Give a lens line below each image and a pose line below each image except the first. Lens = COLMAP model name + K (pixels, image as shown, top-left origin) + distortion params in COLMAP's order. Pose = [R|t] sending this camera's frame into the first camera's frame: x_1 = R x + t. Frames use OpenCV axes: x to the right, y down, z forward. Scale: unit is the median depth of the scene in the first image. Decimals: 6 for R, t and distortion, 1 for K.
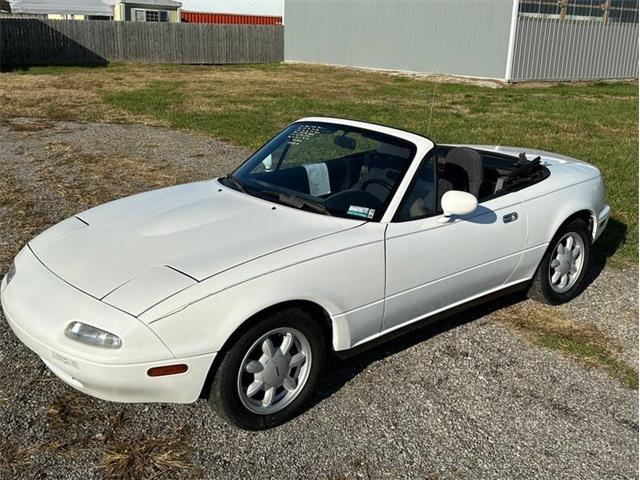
lens RADIAL K [[697.6, 0, 320.0], [0, 697.6, 240.0], [0, 0, 1]] dist [0.068510, 0.030761]
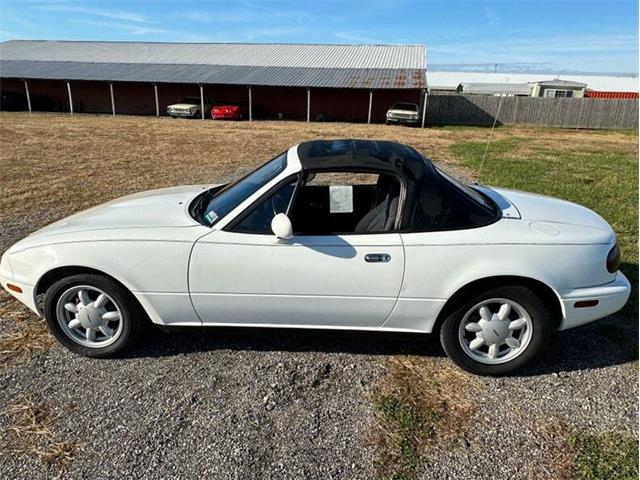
lens RADIAL K [[451.3, 0, 316.5], [0, 451.3, 239.8], [0, 0, 1]] dist [-0.001991, 0.001488]
pose [[0.724430, 0.203874, -0.658511, 0.740417], [-0.205241, 0.975733, 0.076299, -0.103962], [0.658086, 0.079880, 0.748693, 0.602782]]
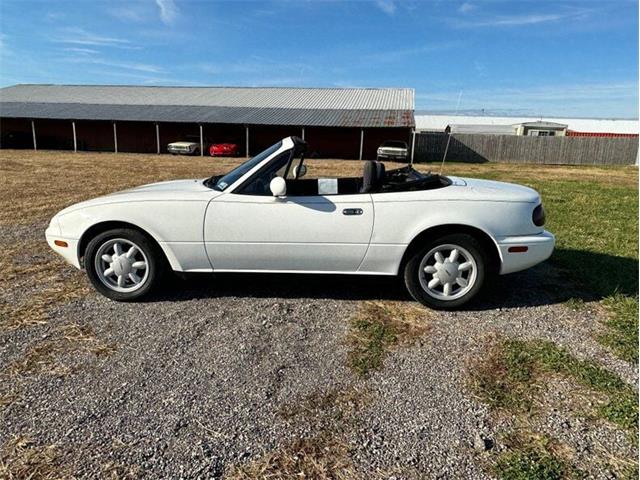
lens RADIAL K [[451.3, 0, 316.5], [0, 451.3, 239.8], [0, 0, 1]] dist [-0.001991, 0.001488]
pose [[0.732021, 0.141268, -0.666475, 0.915158], [-0.202994, 0.979058, -0.015434, 0.048513], [0.650338, 0.146588, 0.745367, 0.478677]]
